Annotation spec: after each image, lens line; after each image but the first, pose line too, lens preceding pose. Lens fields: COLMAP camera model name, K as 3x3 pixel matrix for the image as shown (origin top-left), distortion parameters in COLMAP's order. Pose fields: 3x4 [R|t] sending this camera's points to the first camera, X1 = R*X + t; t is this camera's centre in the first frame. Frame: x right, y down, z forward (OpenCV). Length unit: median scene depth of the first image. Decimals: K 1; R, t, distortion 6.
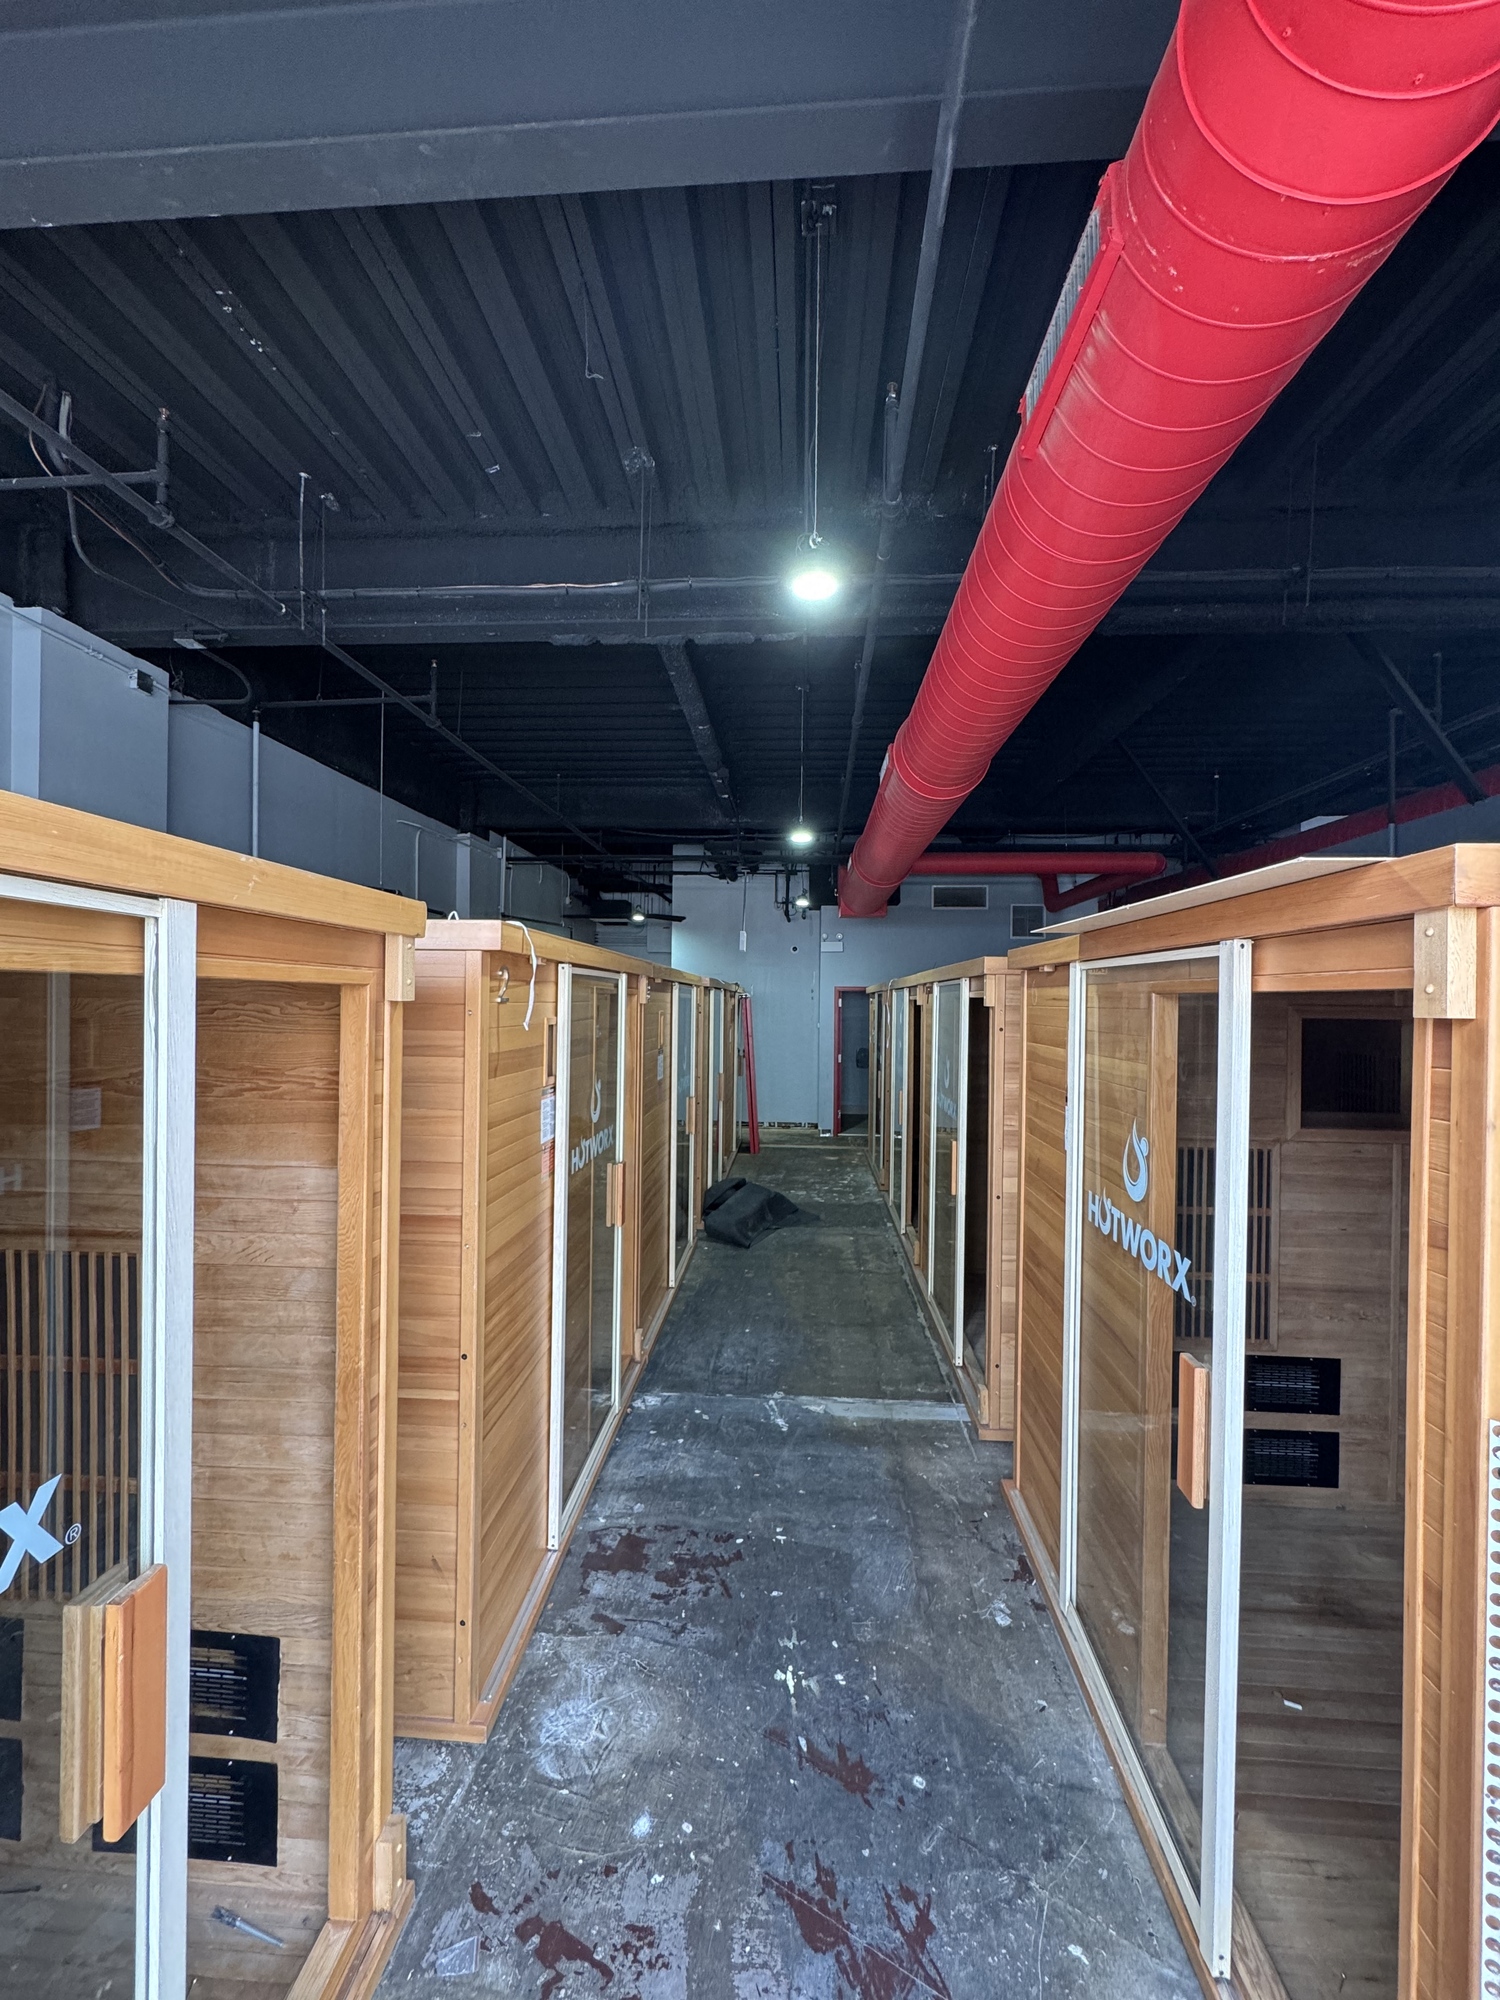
lens RADIAL K [[799.4, 0, 749.5], [0, 799.4, 1001.9], [0, 0, 1]] dist [-0.000469, 0.000285]
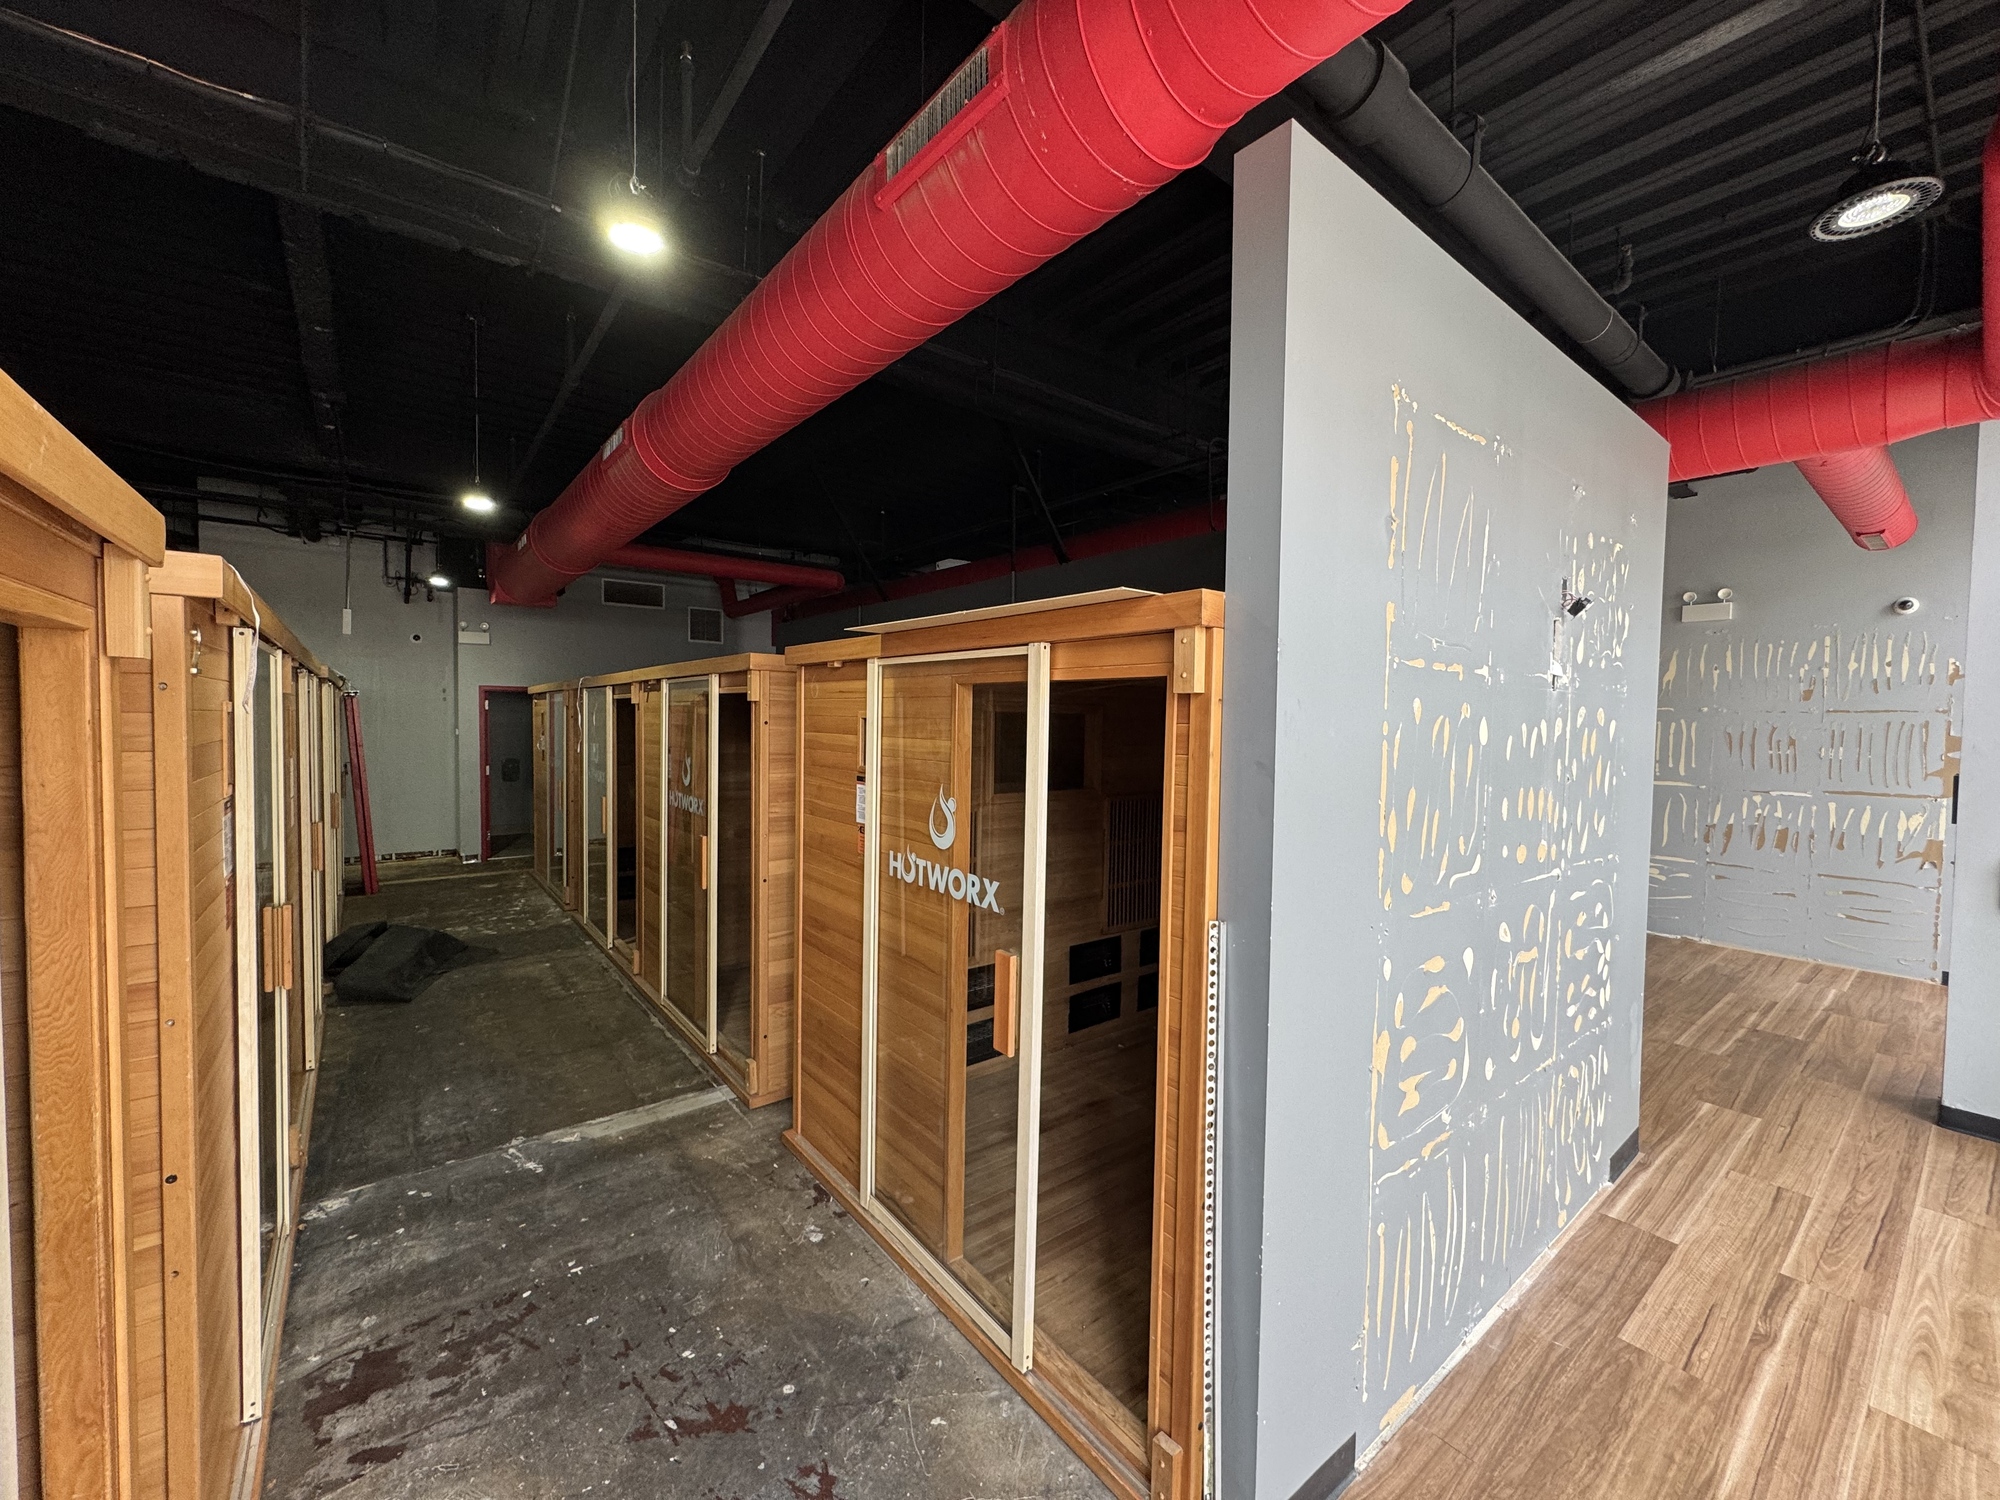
lens RADIAL K [[799.4, 0, 1002.9], [0, 799.4, 748.7], [0, 0, 1]] dist [-0.000469, 0.000285]
pose [[0.742607, -0.026647, 0.669197, -0.192415], [-0.005329, 0.998941, 0.045692, 0.022120], [-0.669706, -0.037497, 0.741679, 0.005355]]
